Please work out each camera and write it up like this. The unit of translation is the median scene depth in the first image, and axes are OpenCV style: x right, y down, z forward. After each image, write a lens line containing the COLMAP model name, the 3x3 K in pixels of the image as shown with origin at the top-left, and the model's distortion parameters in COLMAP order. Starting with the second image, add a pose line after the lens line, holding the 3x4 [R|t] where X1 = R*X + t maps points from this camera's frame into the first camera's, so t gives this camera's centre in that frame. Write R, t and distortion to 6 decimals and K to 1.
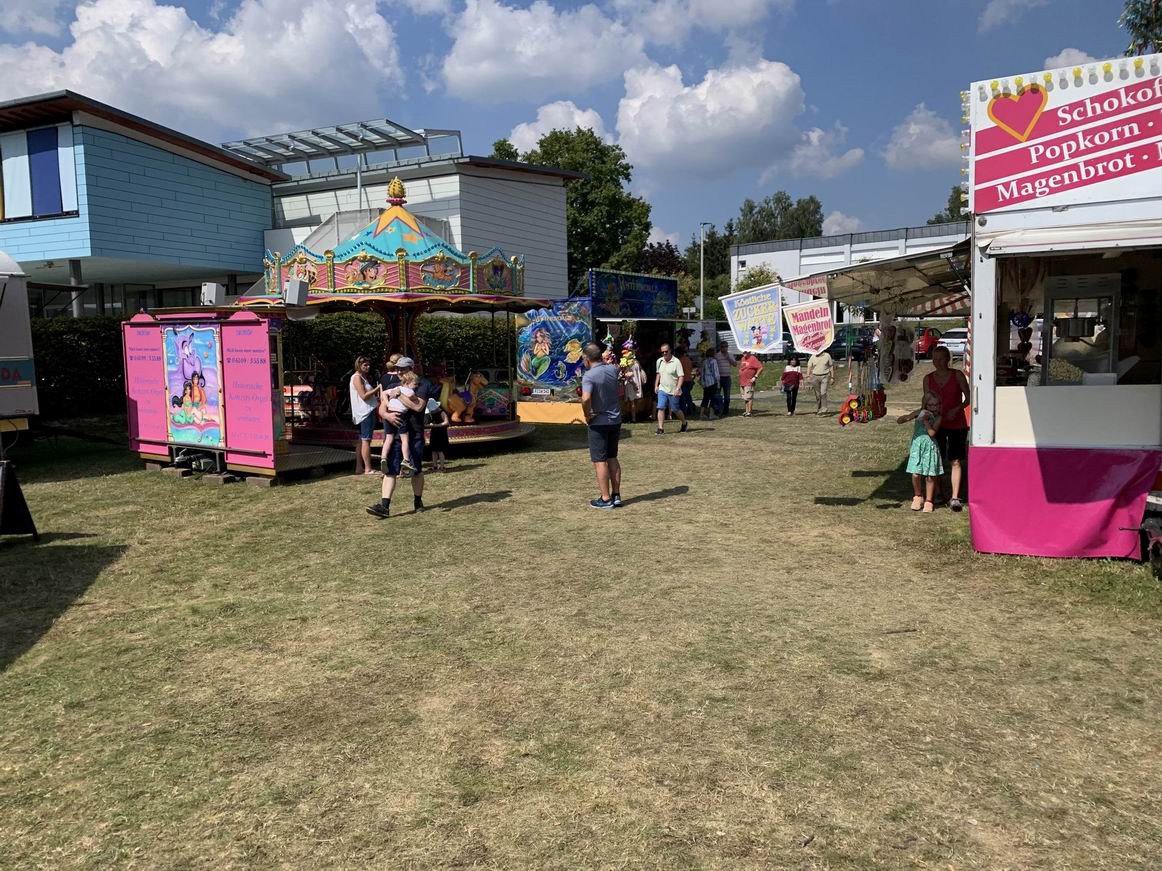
lens RADIAL K [[883.0, 0, 579.5], [0, 883.0, 445.7], [0, 0, 1]] dist [0.037530, -0.039637]
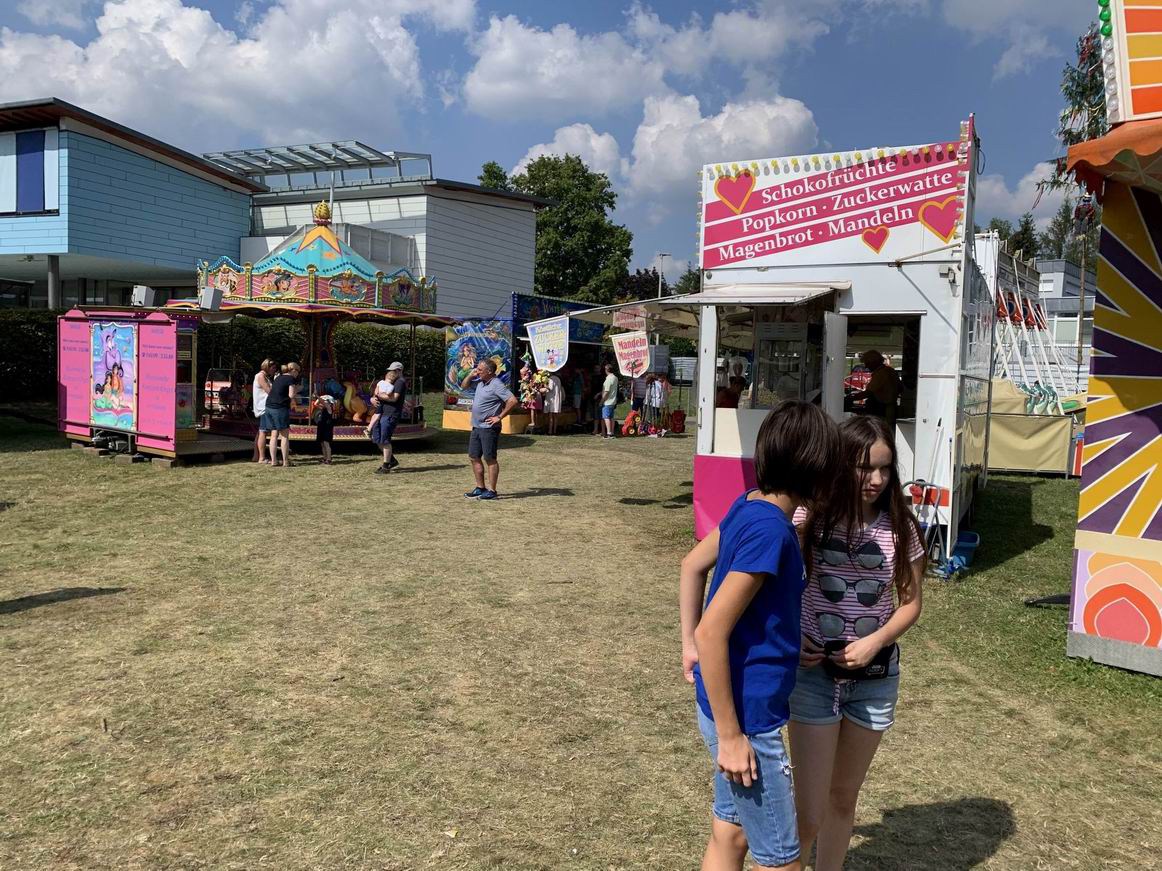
lens RADIAL K [[883.0, 0, 586.3], [0, 883.0, 441.6], [0, 0, 1]] dist [0.037530, -0.039637]
pose [[0.998440, 0.055309, 0.007623, 0.099942], [-0.055085, 0.998117, -0.026983, 0.008604], [-0.009101, 0.026521, 0.999607, -0.083090]]
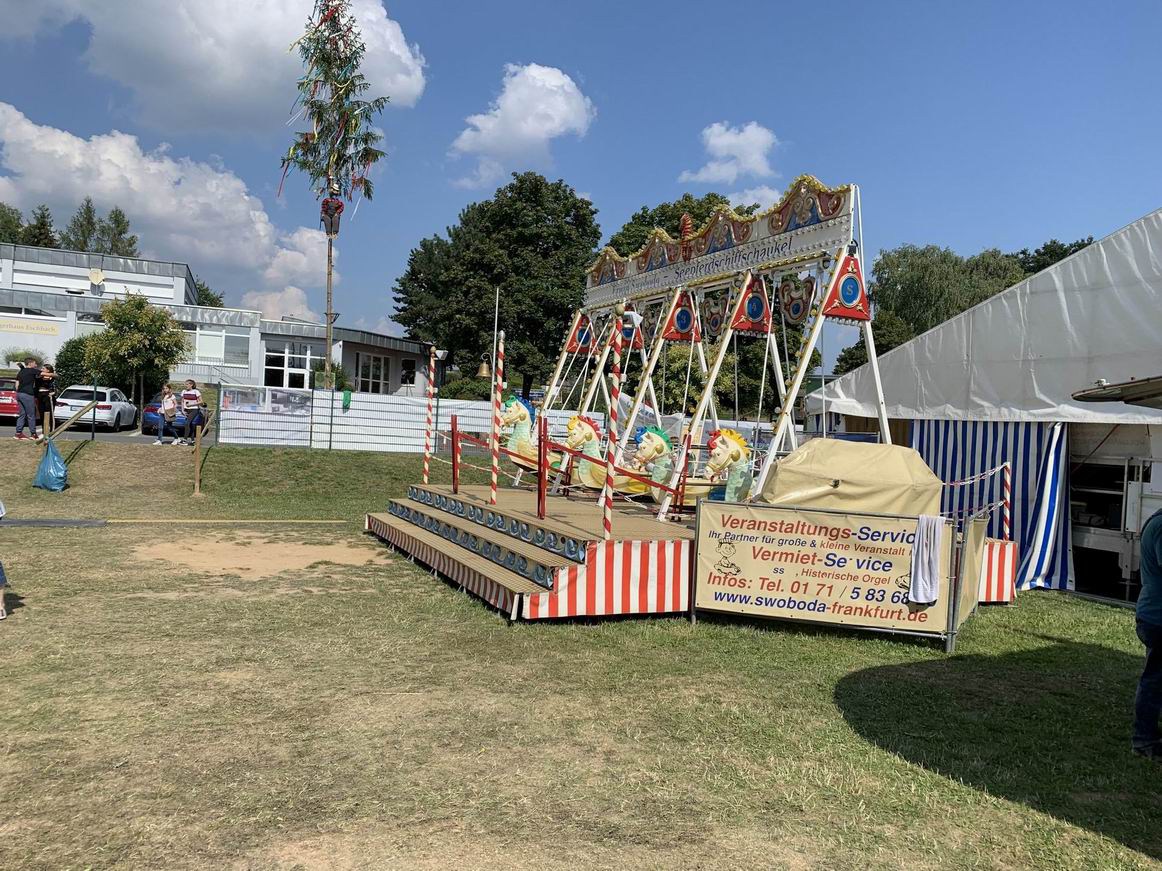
lens RADIAL K [[883.0, 0, 577.3], [0, 883.0, 444.6], [0, 0, 1]] dist [0.037530, -0.039637]
pose [[0.483652, 0.029680, 0.874757, 0.003501], [0.032966, 0.998098, -0.052091, -0.073275], [-0.874639, 0.054031, 0.481754, 0.658771]]
